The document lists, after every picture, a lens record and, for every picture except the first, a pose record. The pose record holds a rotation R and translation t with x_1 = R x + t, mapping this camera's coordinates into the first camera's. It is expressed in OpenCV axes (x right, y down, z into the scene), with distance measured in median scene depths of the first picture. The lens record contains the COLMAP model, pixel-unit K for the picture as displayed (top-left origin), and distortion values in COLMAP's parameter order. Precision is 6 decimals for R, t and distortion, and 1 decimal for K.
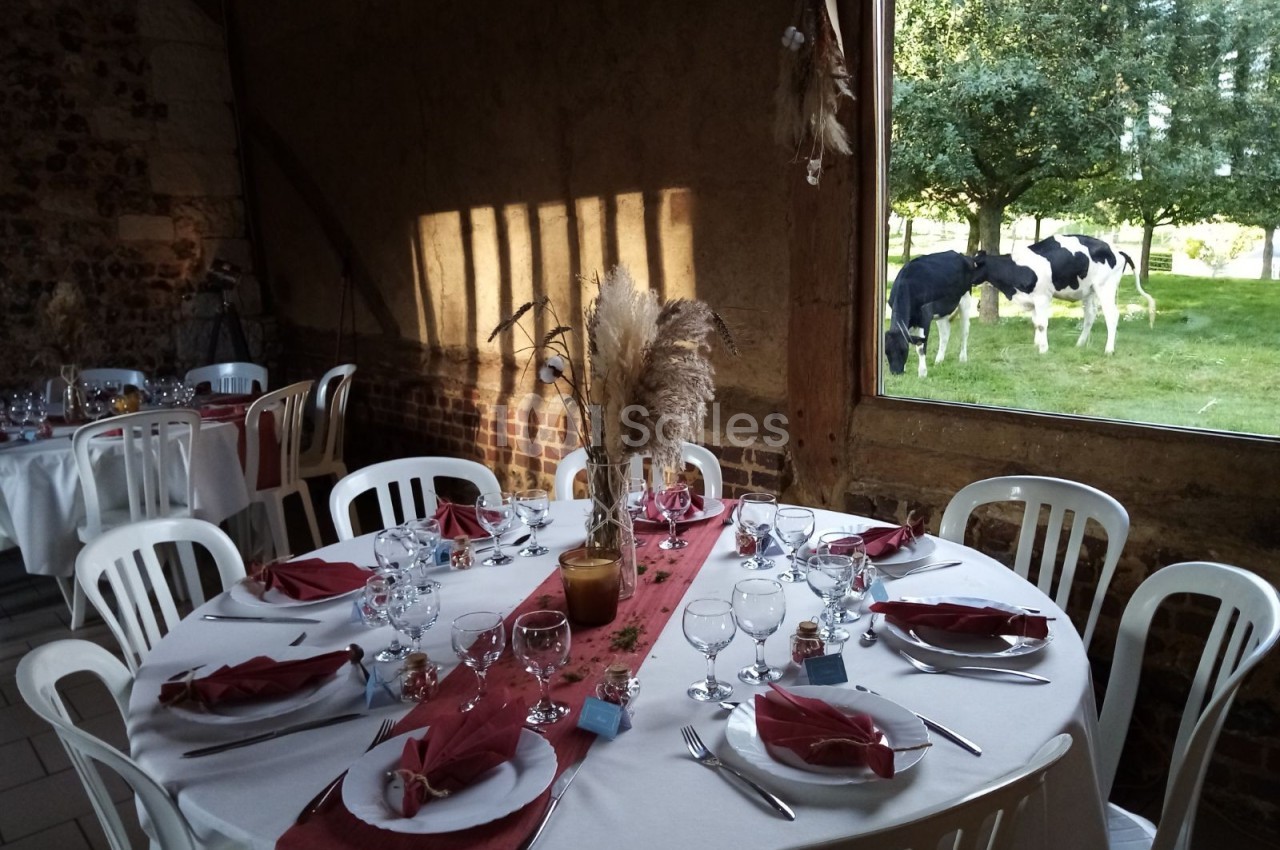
lens RADIAL K [[1082.8, 0, 624.1], [0, 1082.8, 408.2], [0, 0, 1]] dist [0.108440, -0.115757]
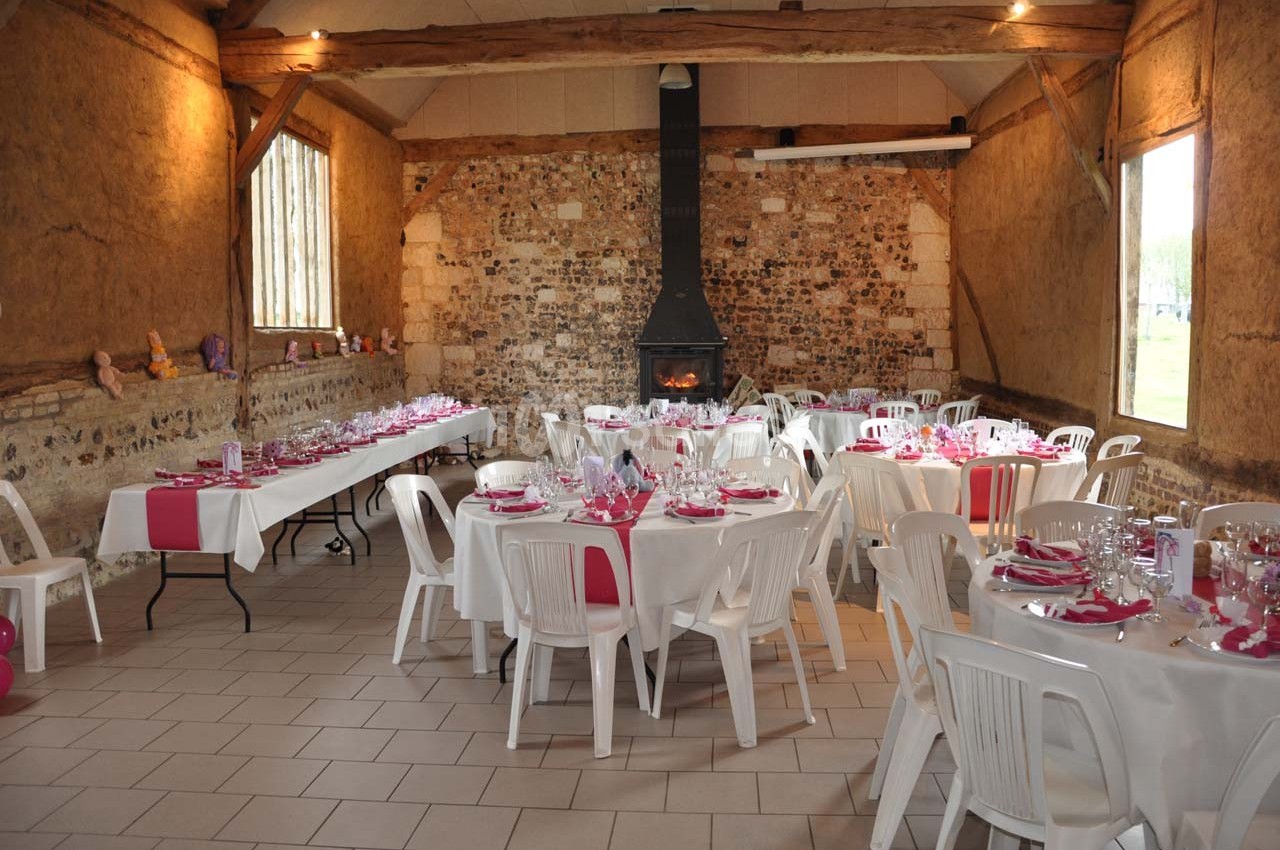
lens RADIAL K [[1007.4, 0, 657.8], [0, 1007.4, 441.8], [0, 0, 1]] dist [-0.122656, 0.047180]
pose [[0.735086, 0.107885, -0.669335, 0.506742], [-0.132869, 0.991037, 0.013817, 0.089745], [0.664827, 0.078777, 0.742832, -0.668531]]
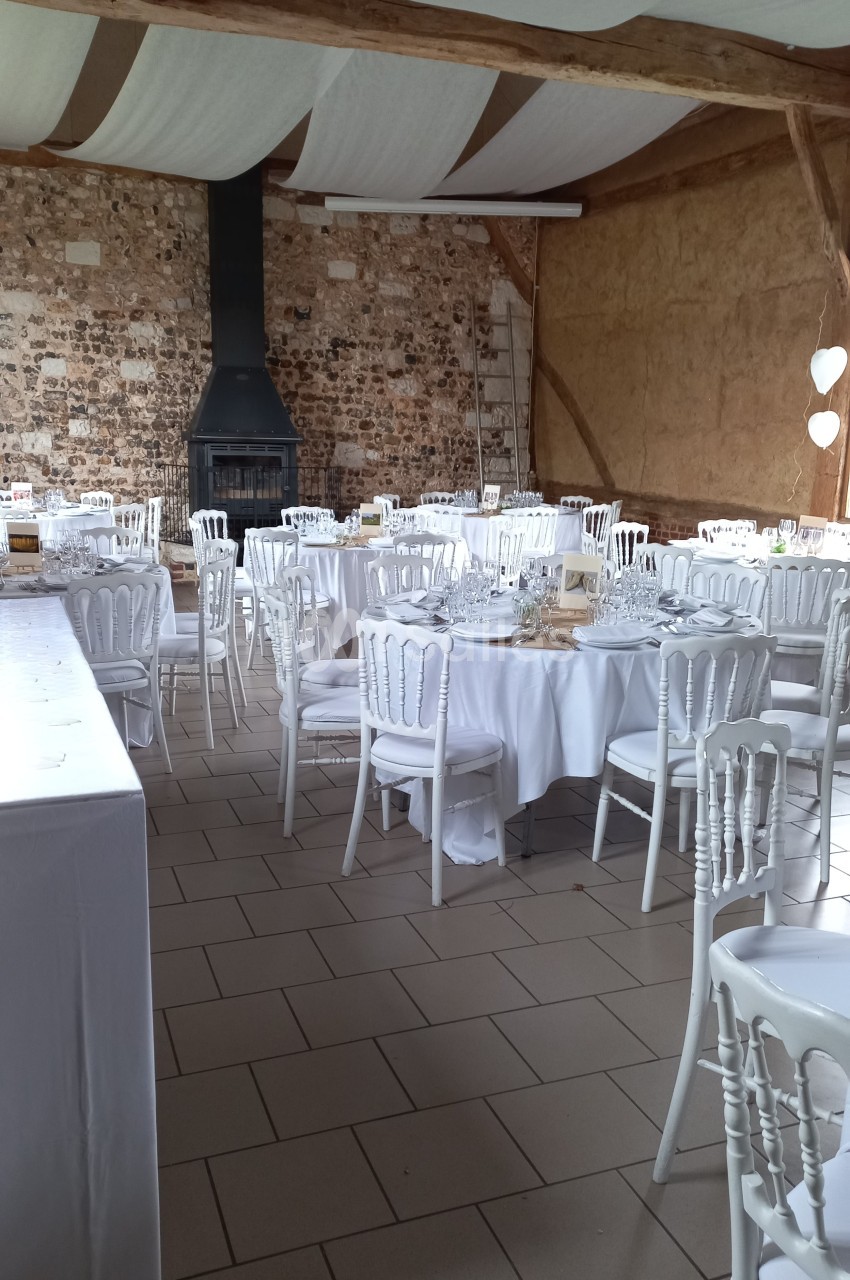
lens RADIAL K [[1082.8, 0, 409.1], [0, 1082.8, 637.9], [0, 0, 1]] dist [0.108440, -0.115757]
pose [[0.944658, 0.114918, -0.307270, 0.051102], [-0.107746, 0.993363, 0.040264, 0.136546], [0.309858, -0.004929, 0.950770, -0.758265]]
